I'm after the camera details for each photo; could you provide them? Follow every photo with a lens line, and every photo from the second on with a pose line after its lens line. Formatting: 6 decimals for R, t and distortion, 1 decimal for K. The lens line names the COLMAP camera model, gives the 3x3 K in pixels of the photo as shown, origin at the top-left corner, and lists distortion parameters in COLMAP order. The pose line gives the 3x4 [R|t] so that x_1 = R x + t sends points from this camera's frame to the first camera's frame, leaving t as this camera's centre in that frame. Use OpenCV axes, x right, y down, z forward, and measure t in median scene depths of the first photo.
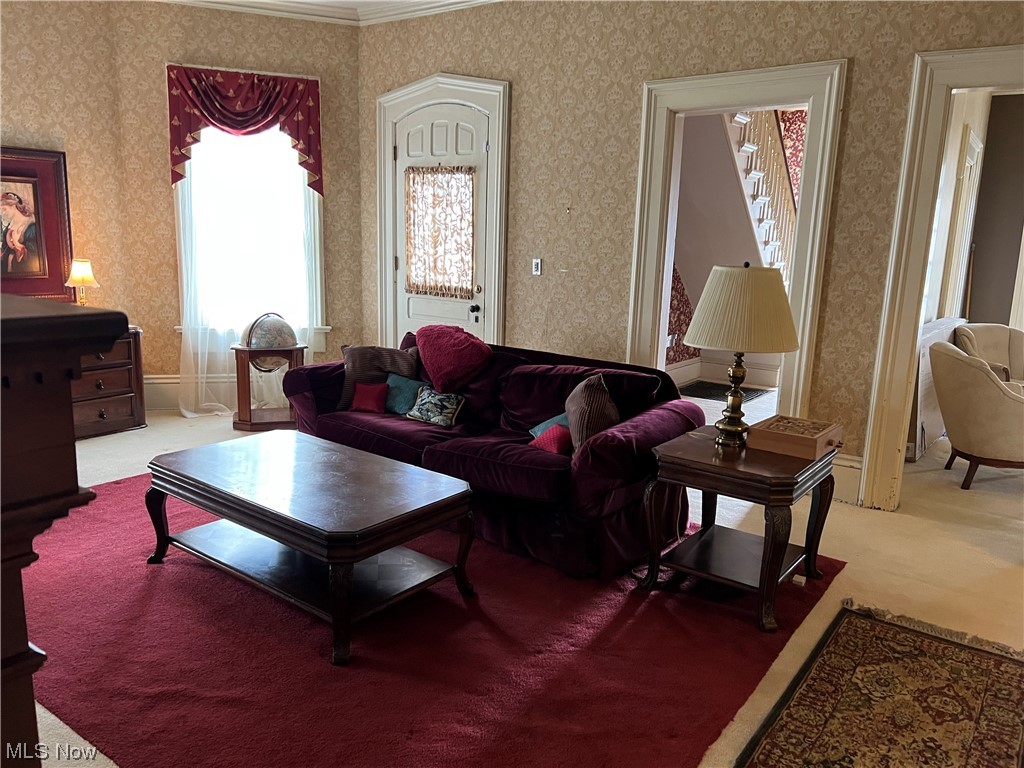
lens RADIAL K [[766.5, 0, 512.0], [0, 766.5, 384.0], [0, 0, 1]] dist [0.051590, -0.055367]
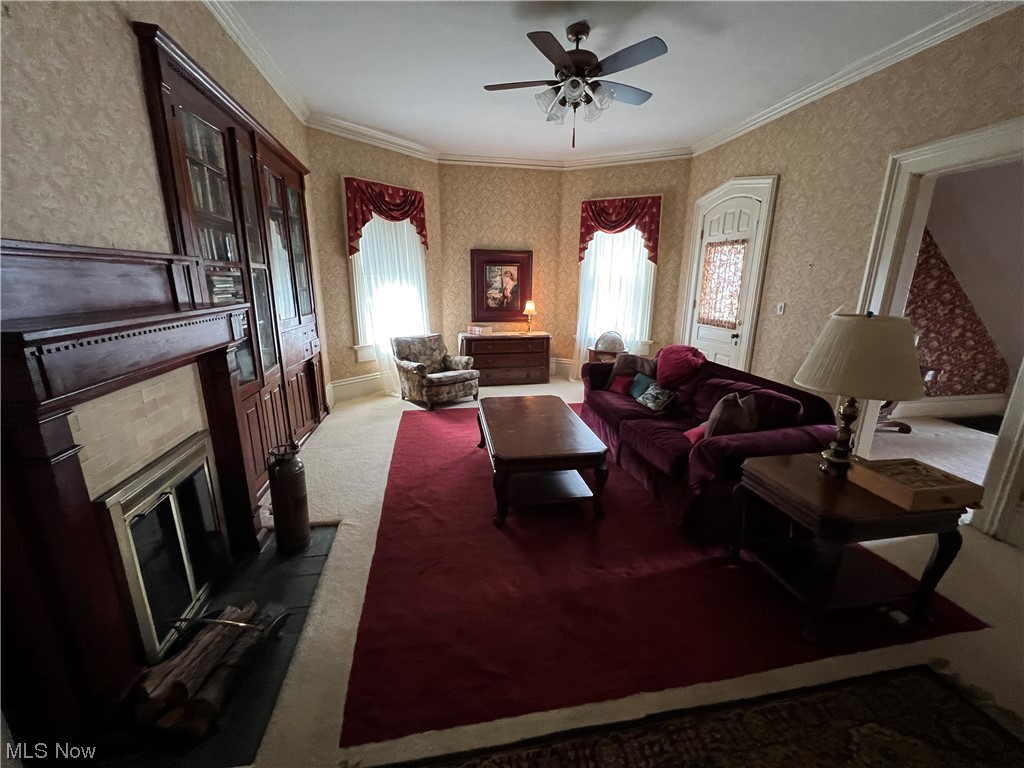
lens RADIAL K [[407.1, 0, 512.0], [0, 407.1, 384.0], [0, 0, 1]] dist [-0.001137, 0.000135]
pose [[0.725348, 0.146292, -0.672658, 0.180558], [-0.115009, 0.989177, 0.091113, -0.028833], [0.678707, 0.011273, 0.734322, 0.131524]]
